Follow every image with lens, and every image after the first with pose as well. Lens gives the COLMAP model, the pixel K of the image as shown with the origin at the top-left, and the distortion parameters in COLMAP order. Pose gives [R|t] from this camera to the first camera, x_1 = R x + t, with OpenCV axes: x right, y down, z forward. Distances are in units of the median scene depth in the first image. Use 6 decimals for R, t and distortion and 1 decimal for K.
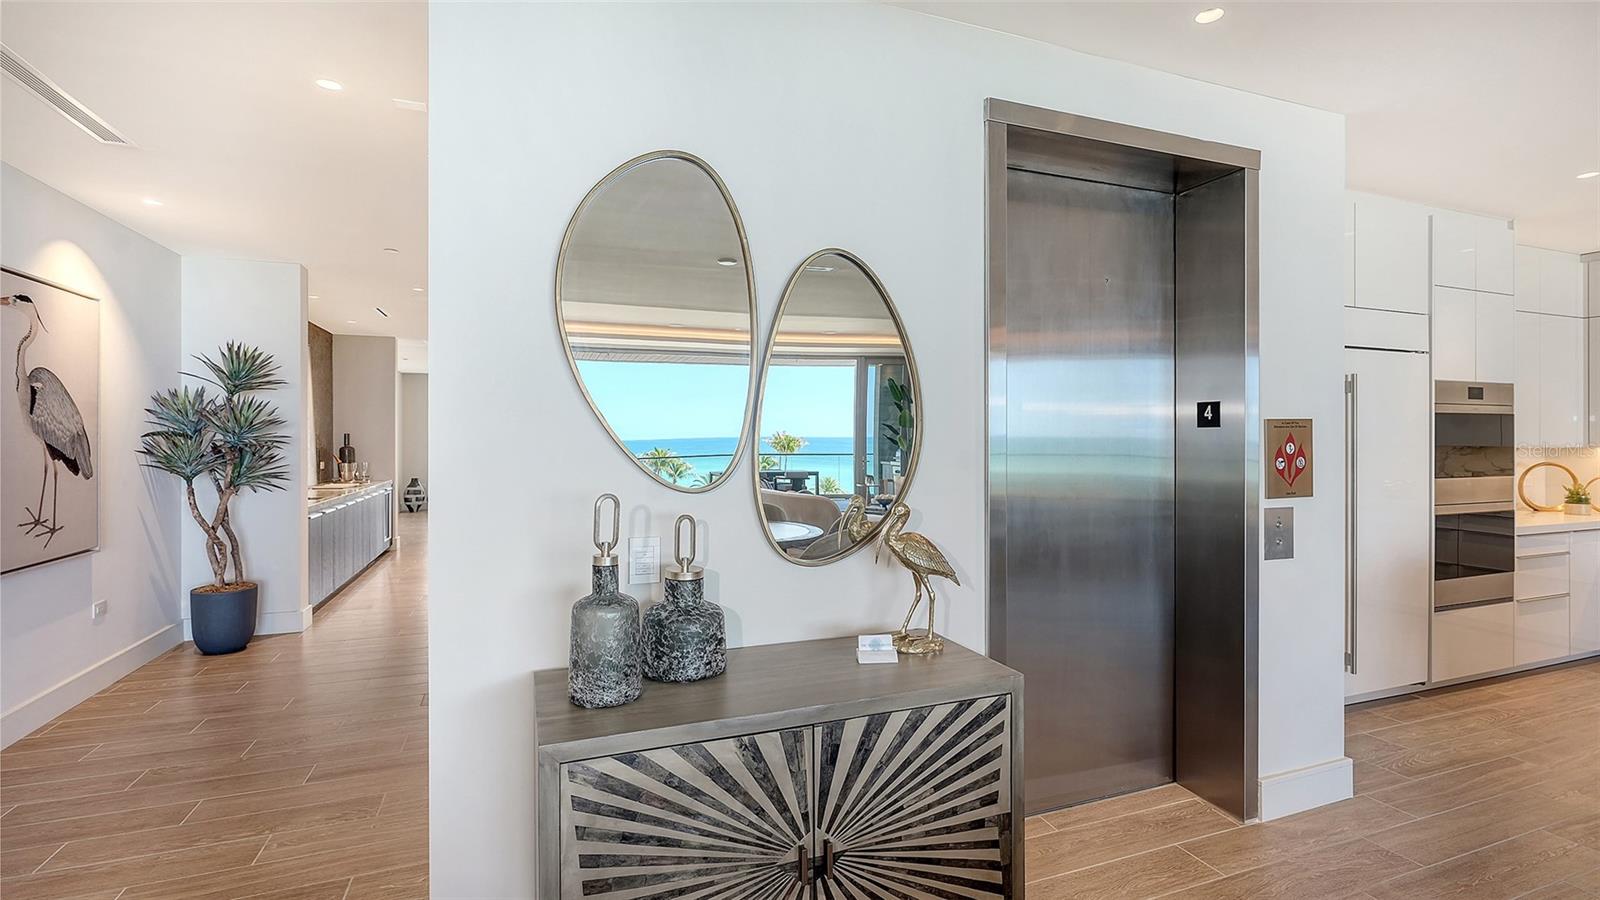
lens RADIAL K [[707.8, 0, 780.4], [0, 707.8, 437.7], [0, 0, 1]] dist [-0.012809, -0.000142]
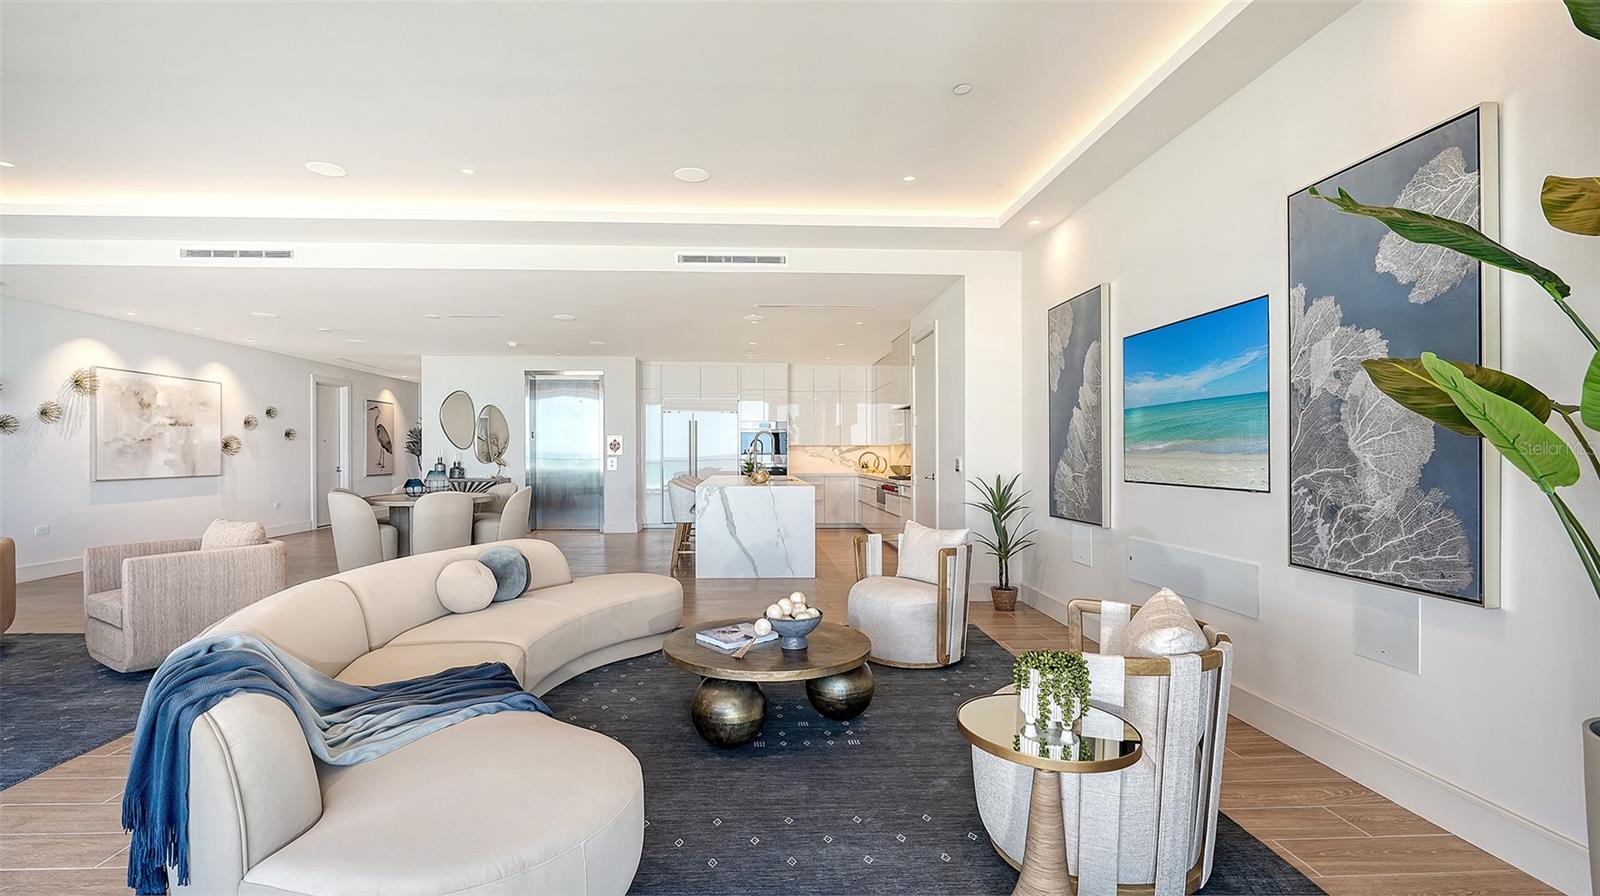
lens RADIAL K [[707.8, 0, 782.3], [0, 707.8, 448.9], [0, 0, 1]] dist [-0.012809, -0.000142]
pose [[0.949437, -0.000759, -0.313956, 1.746794], [-0.000764, 0.999989, -0.004726, 0.040297], [0.313956, 0.004726, 0.949426, -1.536352]]
